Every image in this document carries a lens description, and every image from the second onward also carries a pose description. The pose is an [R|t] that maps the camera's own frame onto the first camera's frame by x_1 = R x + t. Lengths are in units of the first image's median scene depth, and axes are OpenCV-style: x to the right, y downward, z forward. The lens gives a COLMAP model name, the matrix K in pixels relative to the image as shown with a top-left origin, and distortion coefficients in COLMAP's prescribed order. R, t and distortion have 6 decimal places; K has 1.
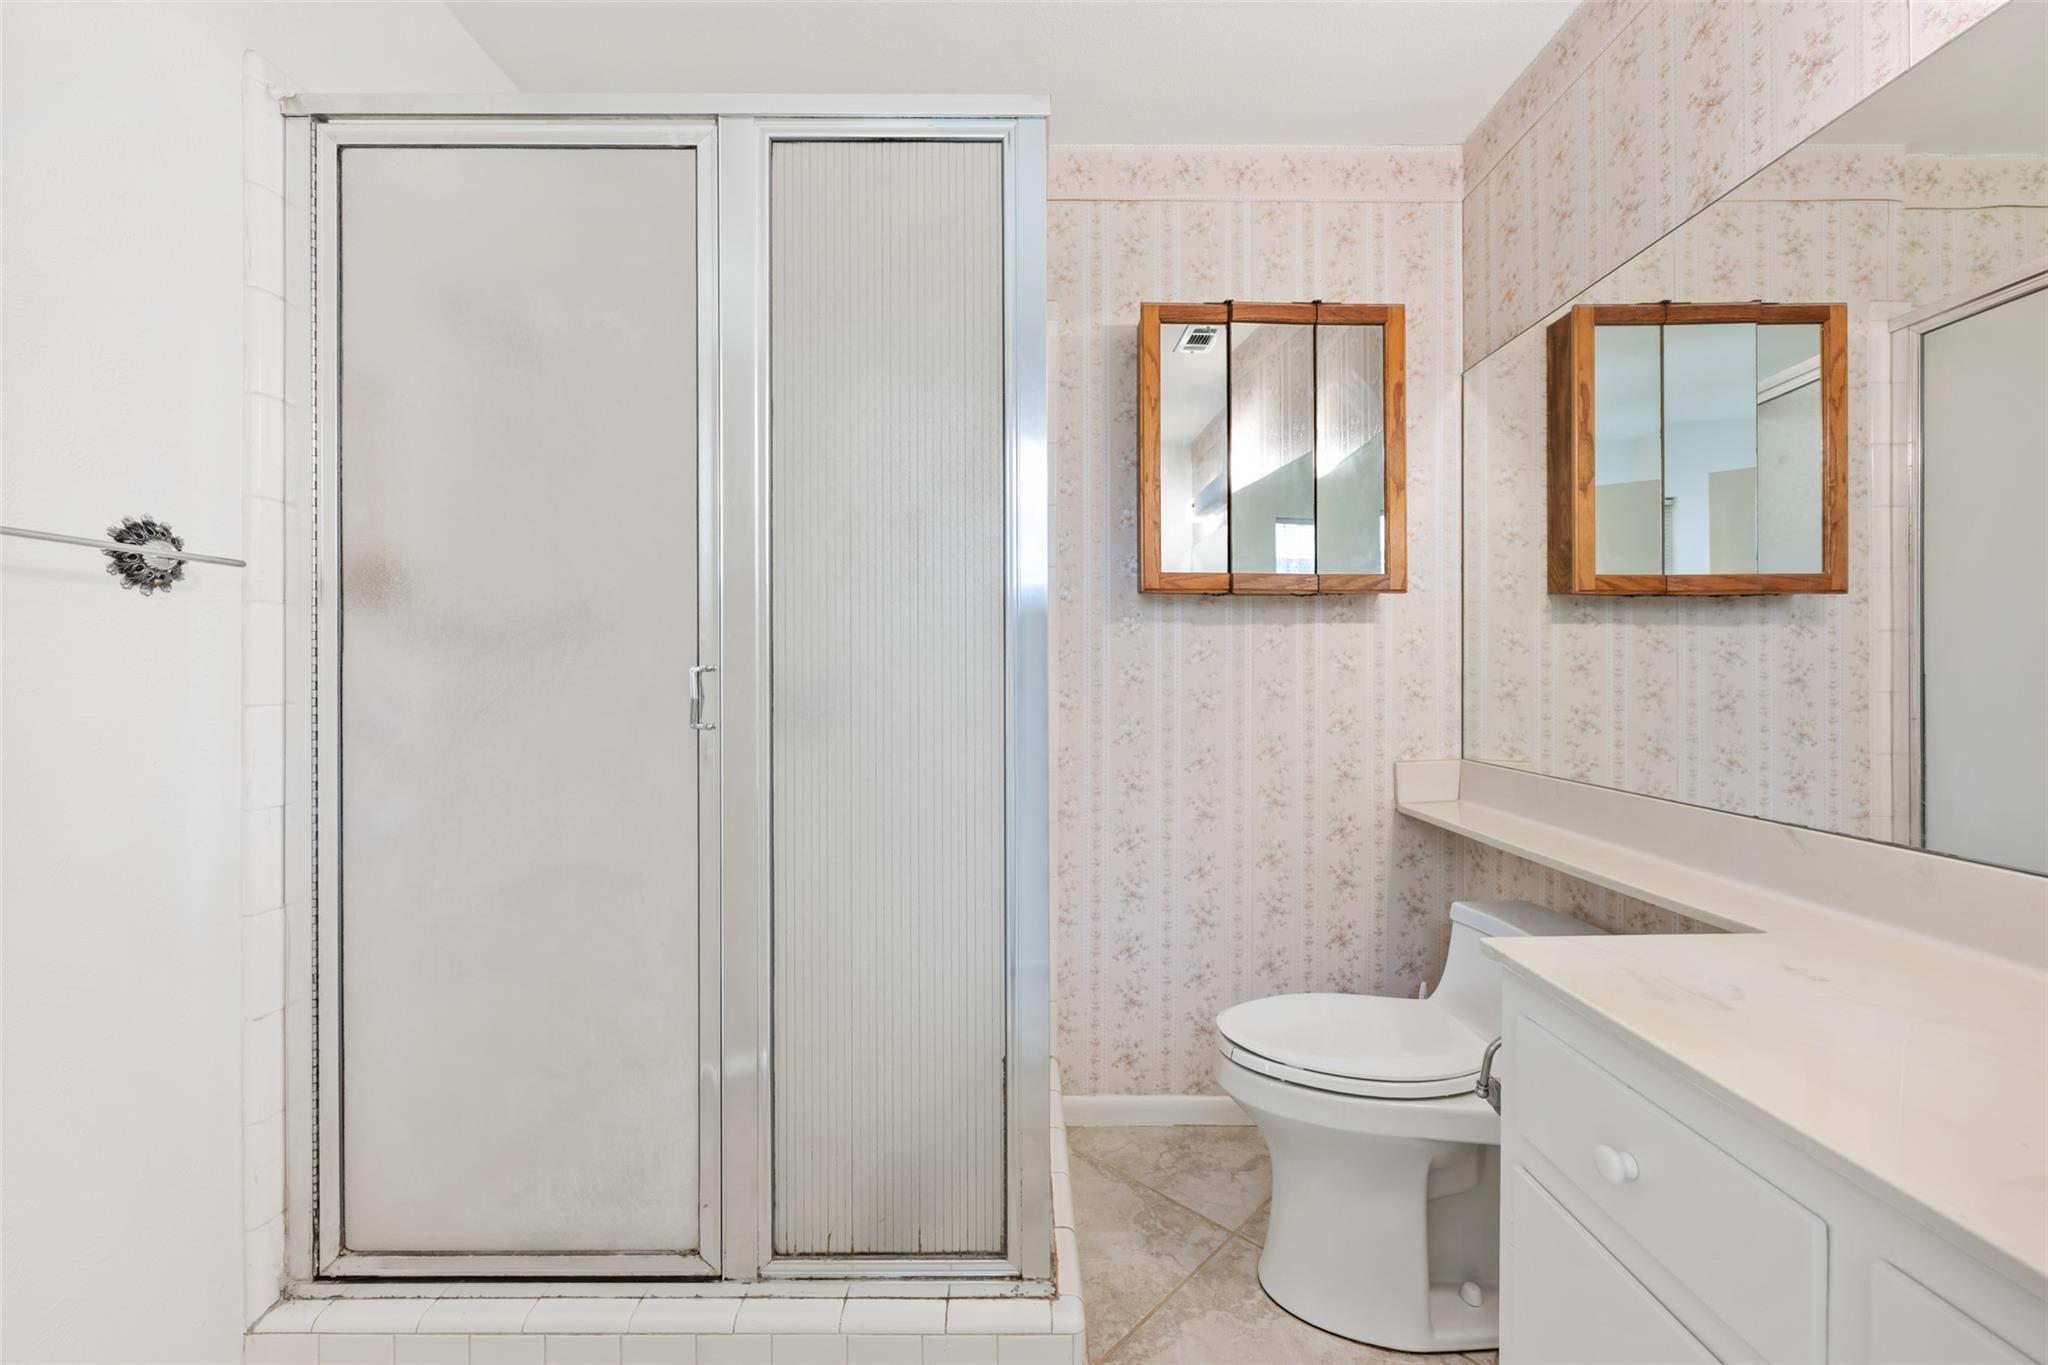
lens RADIAL K [[812.7, 0, 1028.7], [0, 812.7, 677.0], [0, 0, 1]] dist [-0.001229, 0.000084]
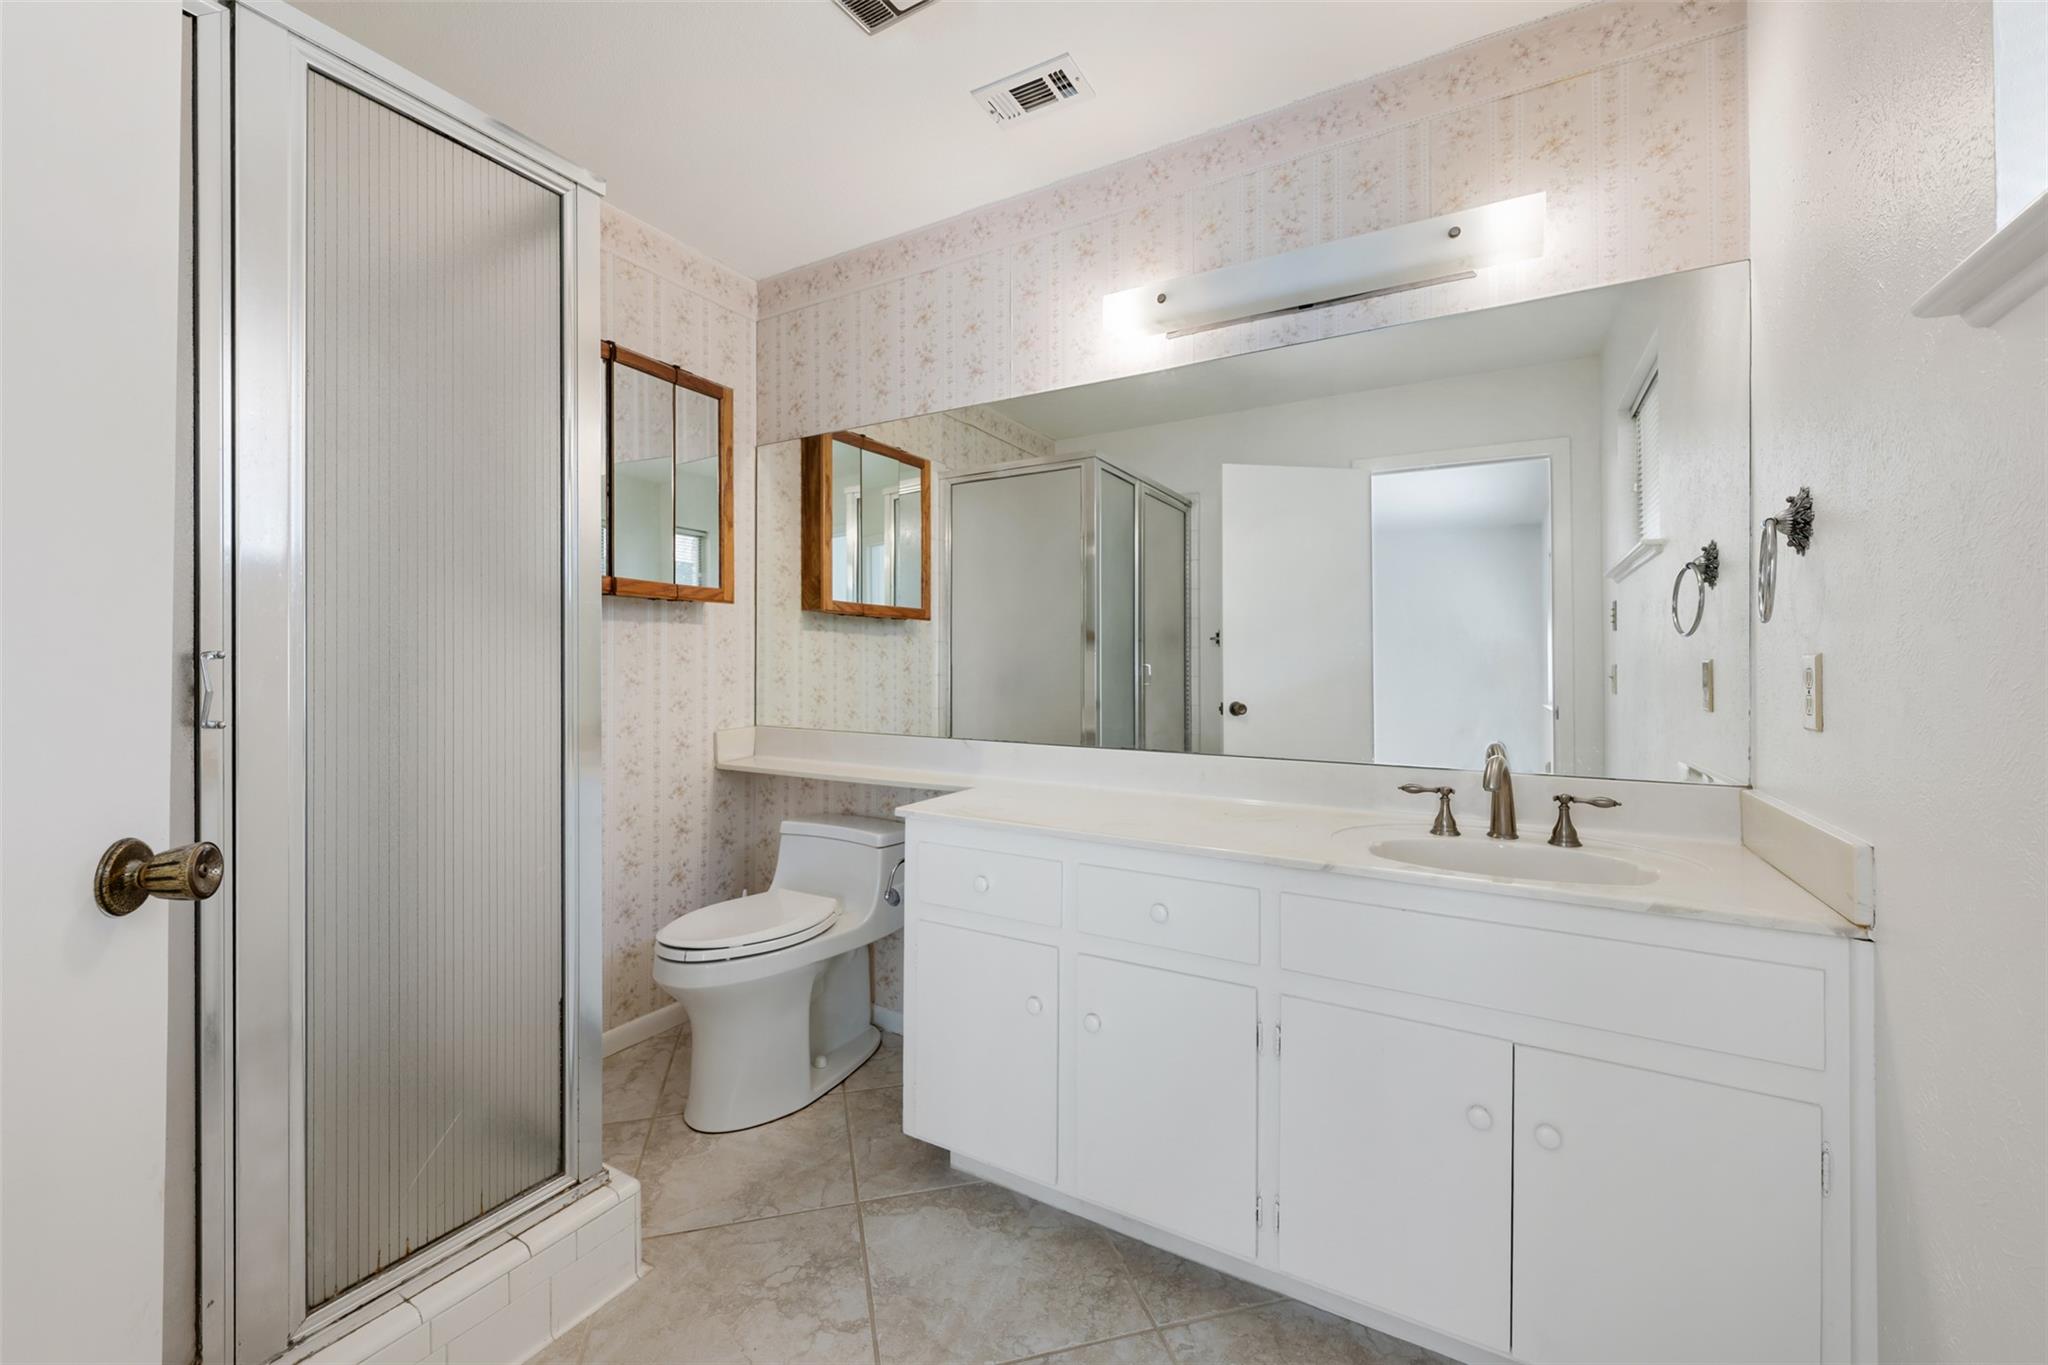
lens RADIAL K [[812.7, 0, 1017.4], [0, 812.7, 667.9], [0, 0, 1]] dist [-0.001229, 0.000084]
pose [[0.503249, -0.000191, 0.864141, -0.451367], [-0.000225, 1.000000, 0.000352, 0.001997], [-0.864141, -0.000371, 0.503249, -0.081826]]
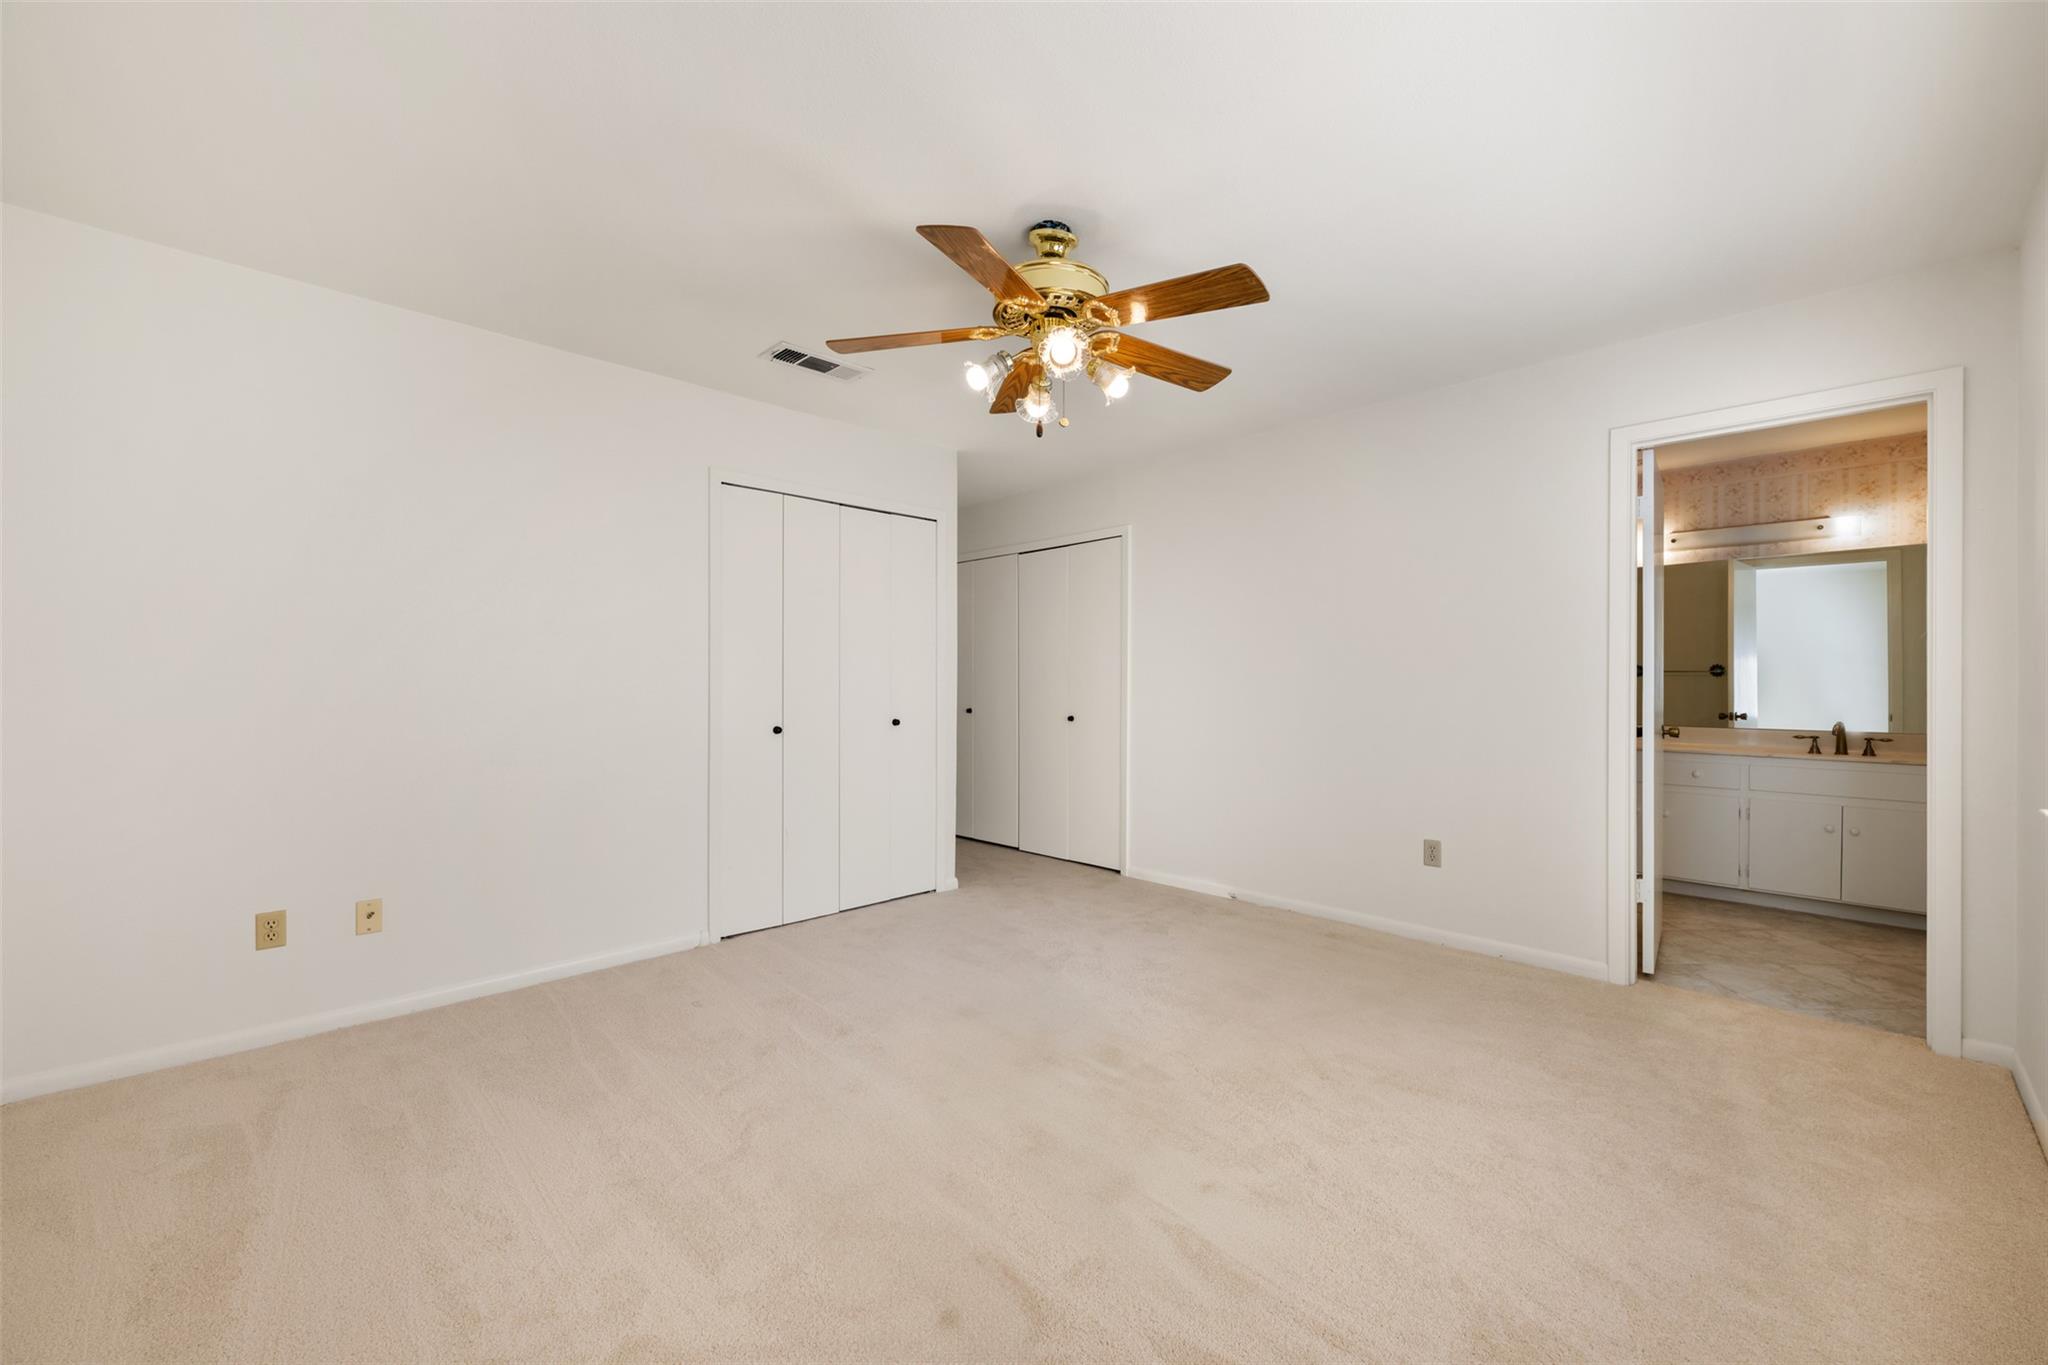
lens RADIAL K [[812.7, 0, 1012.5], [0, 812.7, 687.3], [0, 0, 1]] dist [-0.001229, 0.000084]
pose [[0.720343, -0.000608, 0.693618, -2.866520], [-0.002986, 0.999988, 0.003977, -0.011551], [-0.693612, -0.004936, 0.720332, -0.122418]]
